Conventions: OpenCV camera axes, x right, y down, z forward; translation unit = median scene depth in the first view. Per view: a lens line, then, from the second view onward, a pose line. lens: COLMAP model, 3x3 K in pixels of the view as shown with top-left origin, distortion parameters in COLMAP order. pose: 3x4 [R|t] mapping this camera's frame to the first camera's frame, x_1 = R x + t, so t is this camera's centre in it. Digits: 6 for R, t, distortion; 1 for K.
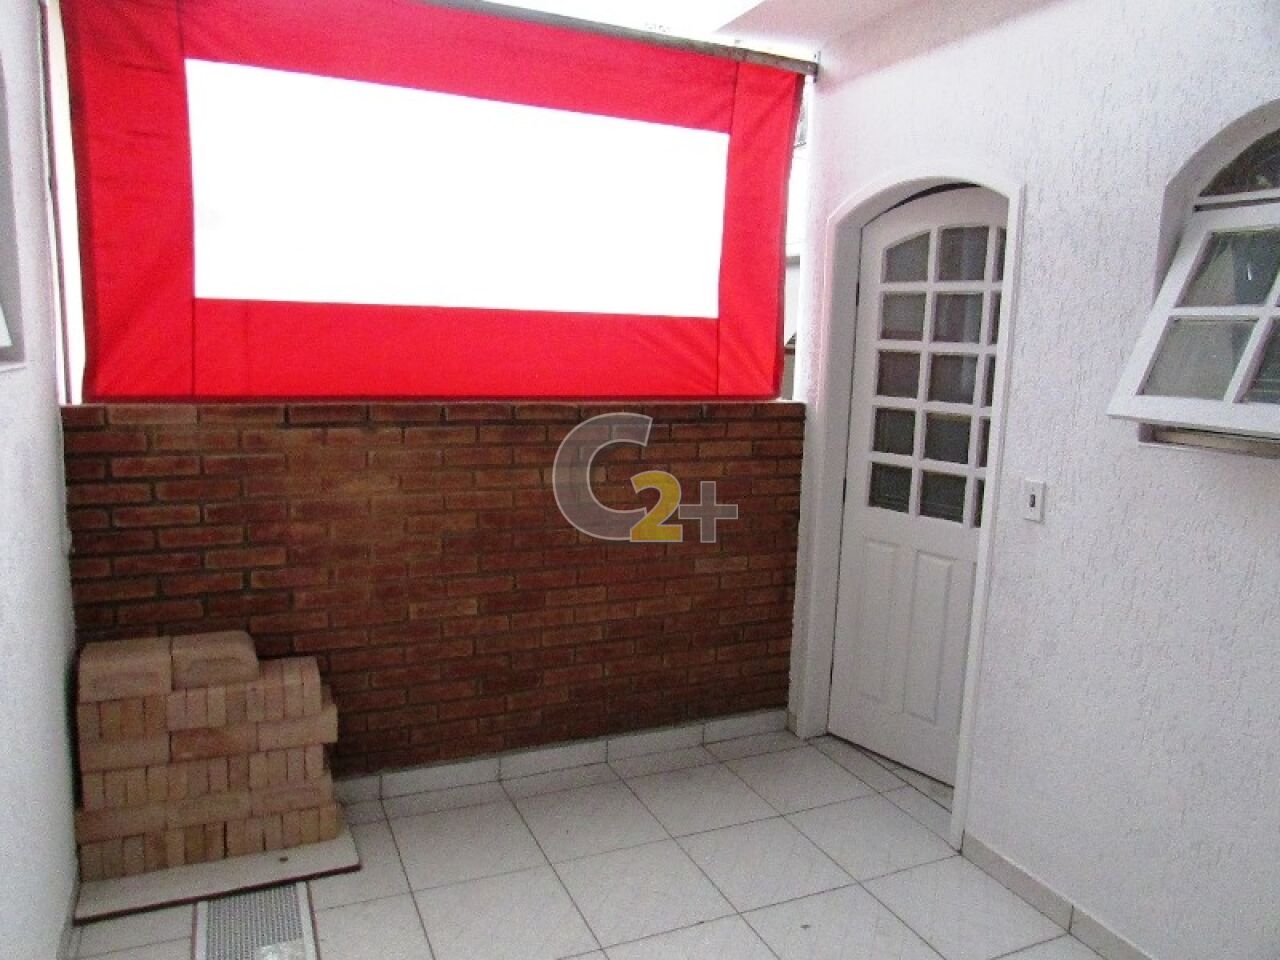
lens RADIAL K [[897.2, 0, 640.0], [0, 897.2, 480.0], [0, 0, 1]] dist [-0.035744, 0.003274]
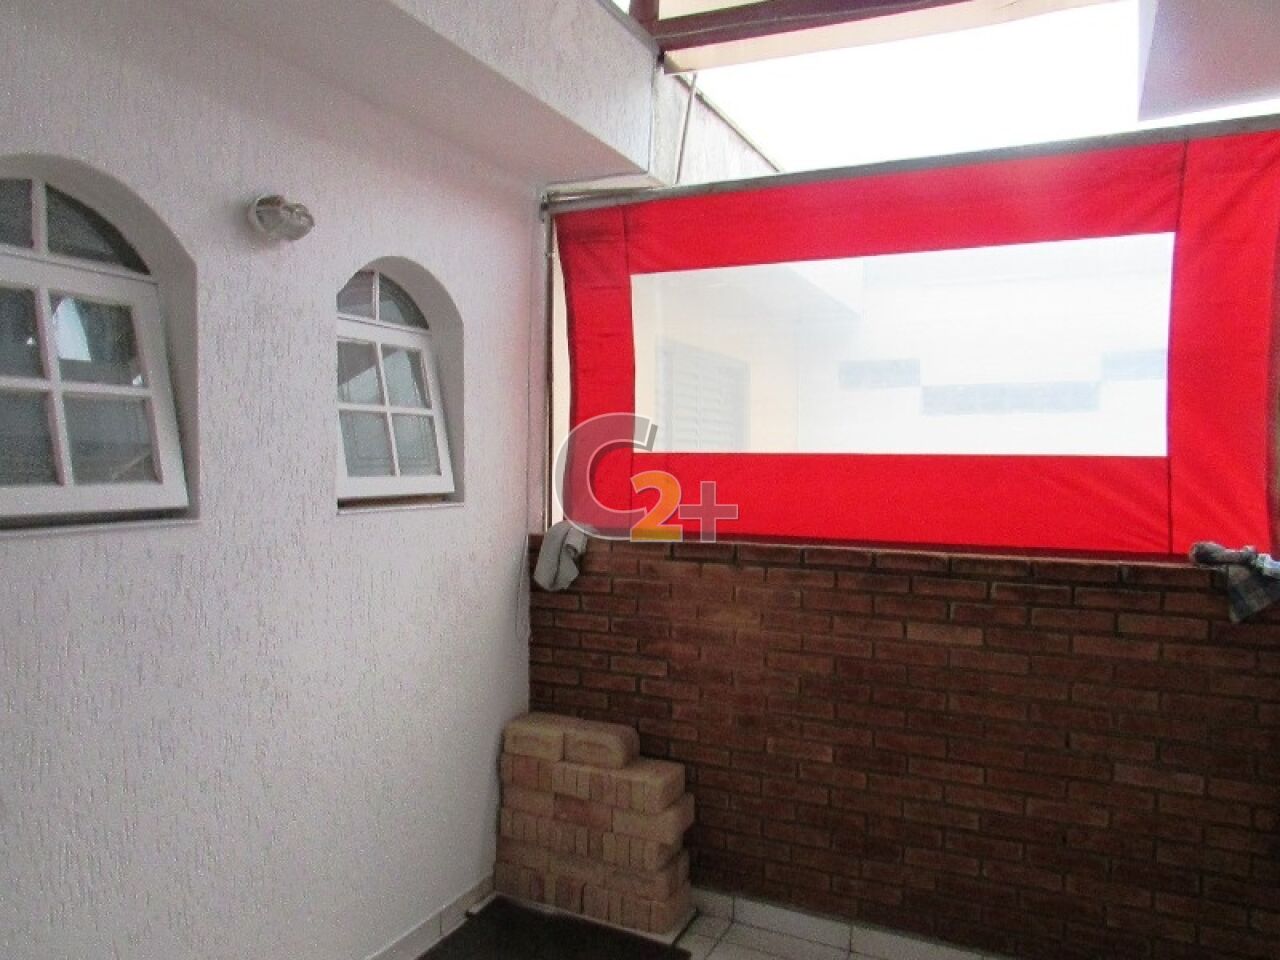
lens RADIAL K [[911.5, 0, 654.7], [0, 911.5, 480.3], [0, 0, 1]] dist [-0.005939, 0.000224]
pose [[0.649616, -0.004887, -0.760247, 0.481707], [-0.110165, 0.988820, -0.100491, -0.037319], [0.752238, 0.149033, 0.641815, 0.179074]]
